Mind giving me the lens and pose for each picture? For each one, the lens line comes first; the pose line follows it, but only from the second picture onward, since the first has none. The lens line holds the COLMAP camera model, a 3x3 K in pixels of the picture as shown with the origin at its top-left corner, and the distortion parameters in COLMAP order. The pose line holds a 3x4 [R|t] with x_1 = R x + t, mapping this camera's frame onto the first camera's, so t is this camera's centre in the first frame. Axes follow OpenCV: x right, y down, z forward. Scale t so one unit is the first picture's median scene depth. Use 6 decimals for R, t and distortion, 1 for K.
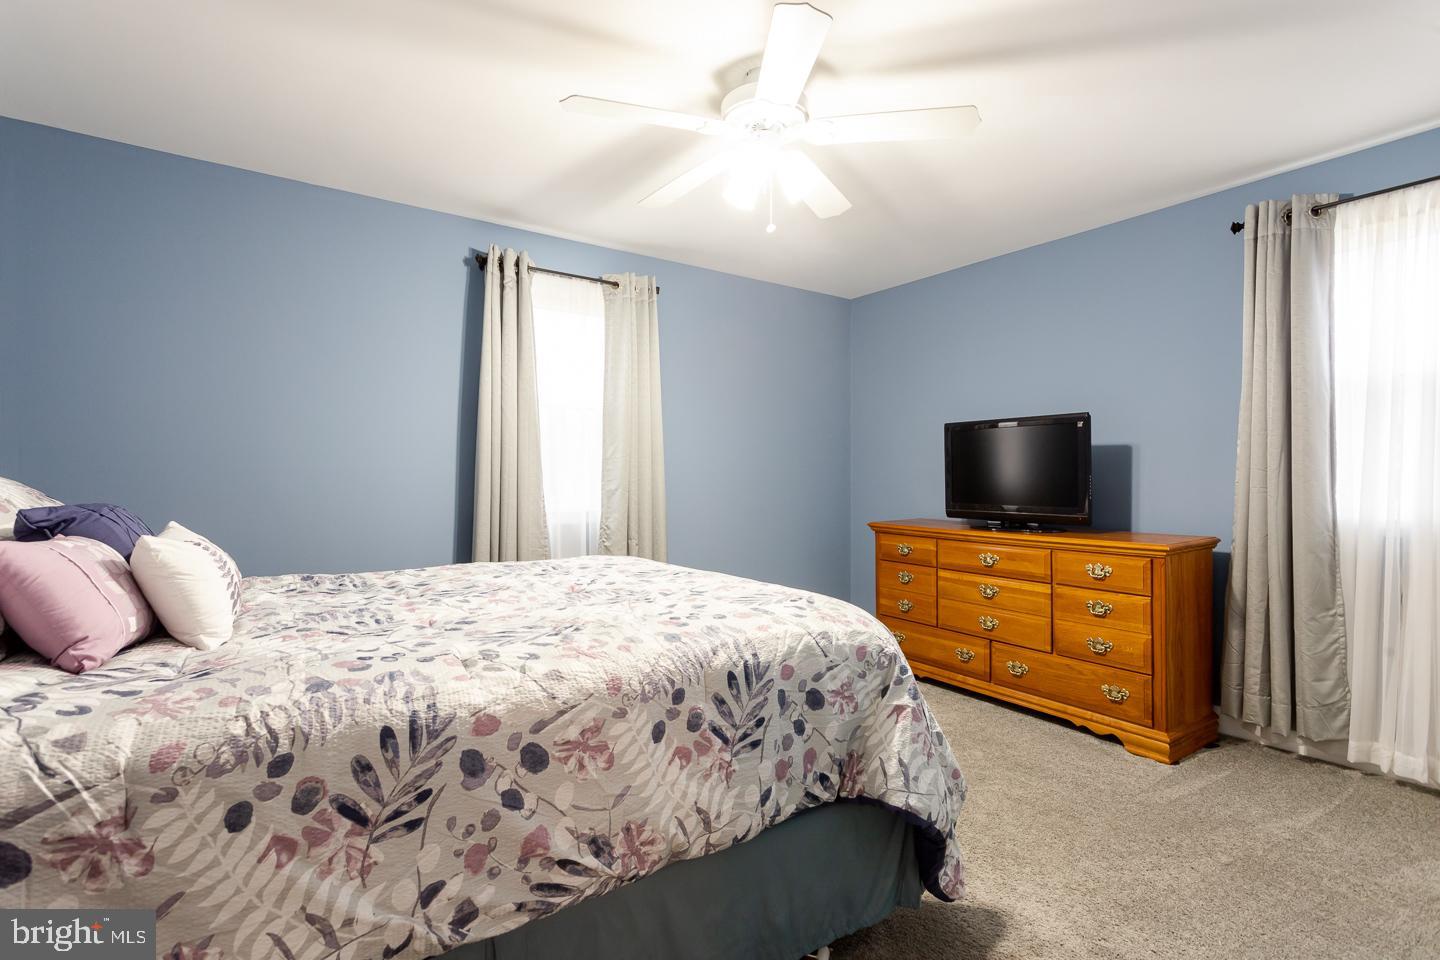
lens RADIAL K [[682.4, 0, 720.0], [0, 682.4, 480.0], [0, 0, 1]] dist [0.002037, -0.000360]
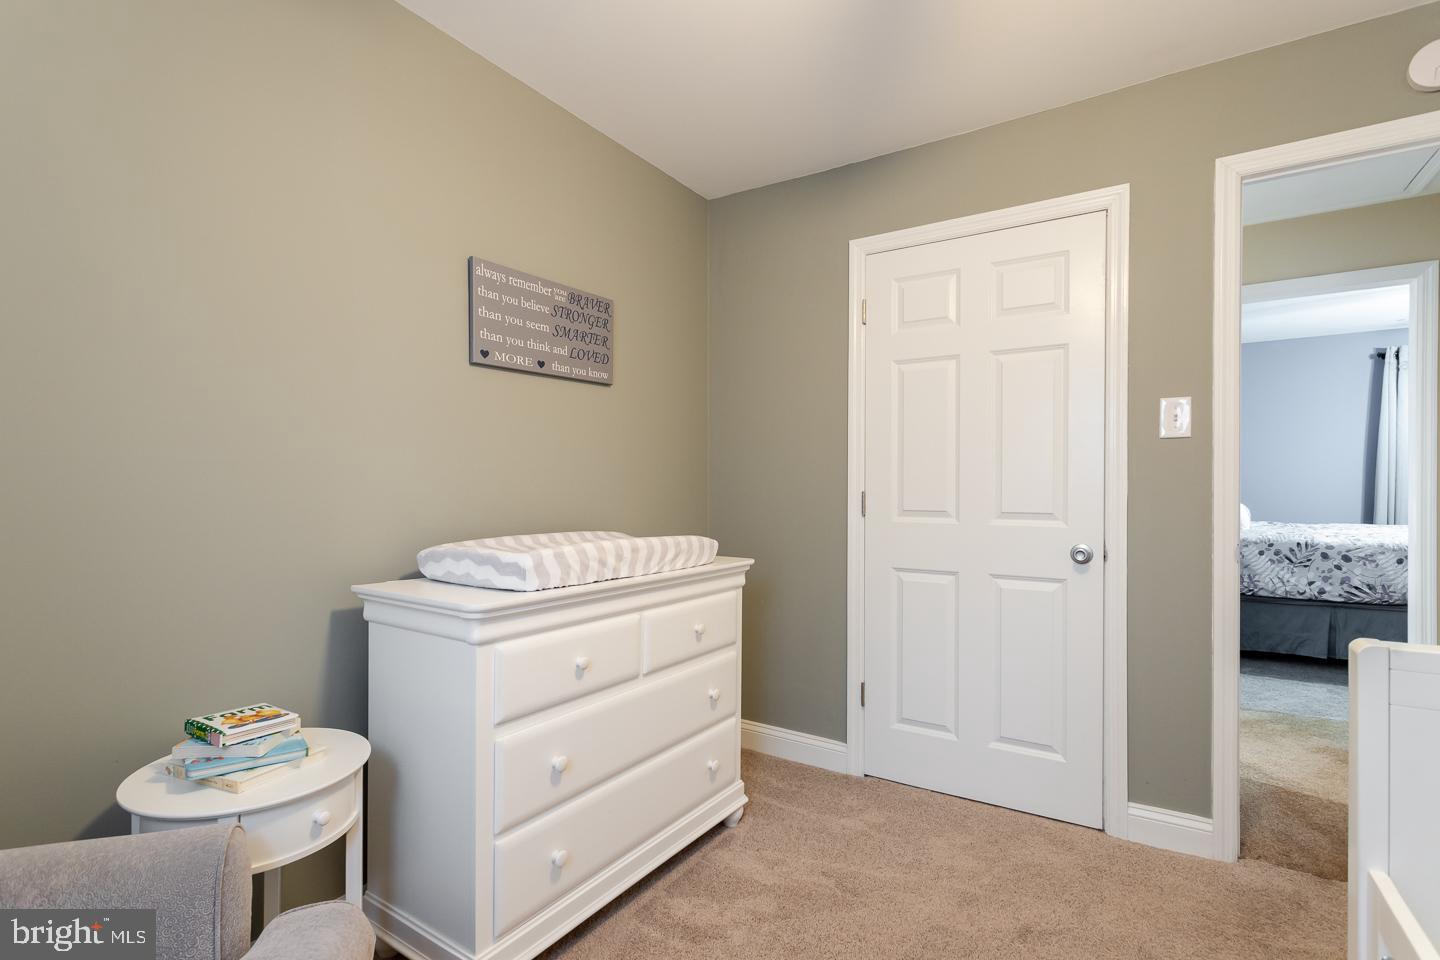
lens RADIAL K [[691.6, 0, 697.4], [0, 691.6, 482.1], [0, 0, 1]] dist [0.002436, 0.000475]
pose [[0.335252, 0.003752, -0.942121, 2.160057], [0.015002, 0.999844, 0.009320, -0.097181], [0.942009, -0.017258, 0.335143, -3.688412]]
